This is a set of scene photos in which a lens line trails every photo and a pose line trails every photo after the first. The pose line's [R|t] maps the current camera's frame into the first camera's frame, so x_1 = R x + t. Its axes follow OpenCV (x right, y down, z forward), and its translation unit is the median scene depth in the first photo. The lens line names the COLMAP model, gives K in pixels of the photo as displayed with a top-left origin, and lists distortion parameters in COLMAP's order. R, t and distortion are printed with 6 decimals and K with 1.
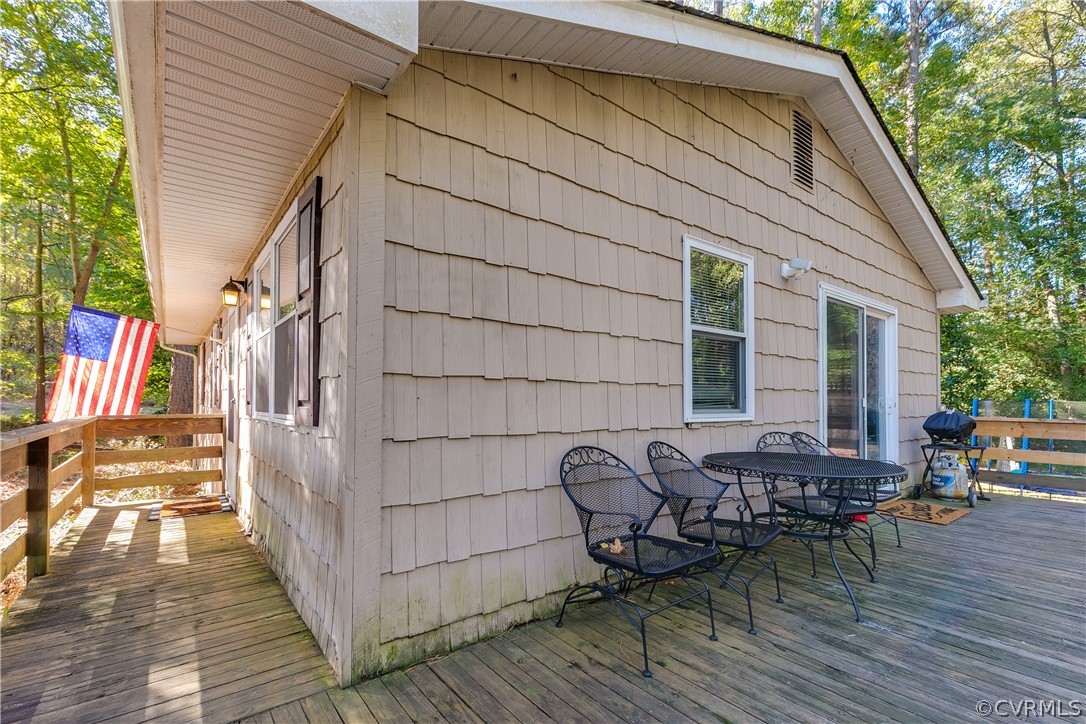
lens RADIAL K [[493.8, 0, 545.0], [0, 493.8, 389.8], [0, 0, 1]] dist [0.002309, -0.001881]
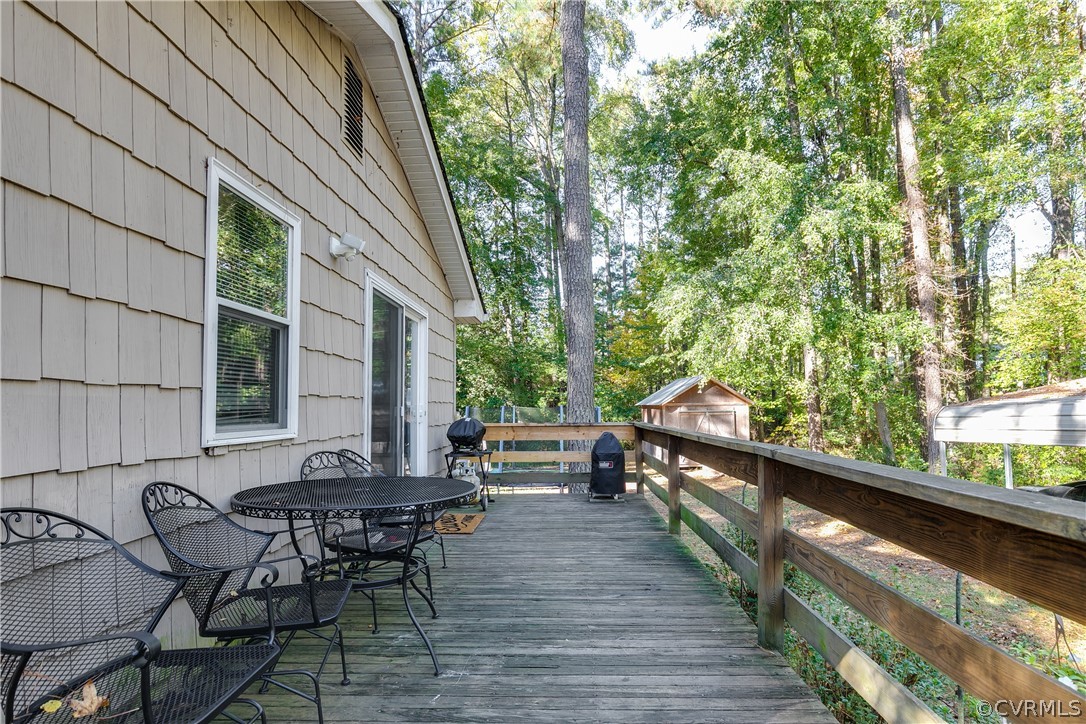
lens RADIAL K [[590.7, 0, 546.5], [0, 590.7, 371.3], [0, 0, 1]] dist [0.002146, 0.000230]
pose [[0.638217, 0.035219, 0.769050, -0.022199], [-0.000649, 0.998977, -0.045210, 0.002131], [-0.769856, 0.028355, 0.637588, 0.147741]]
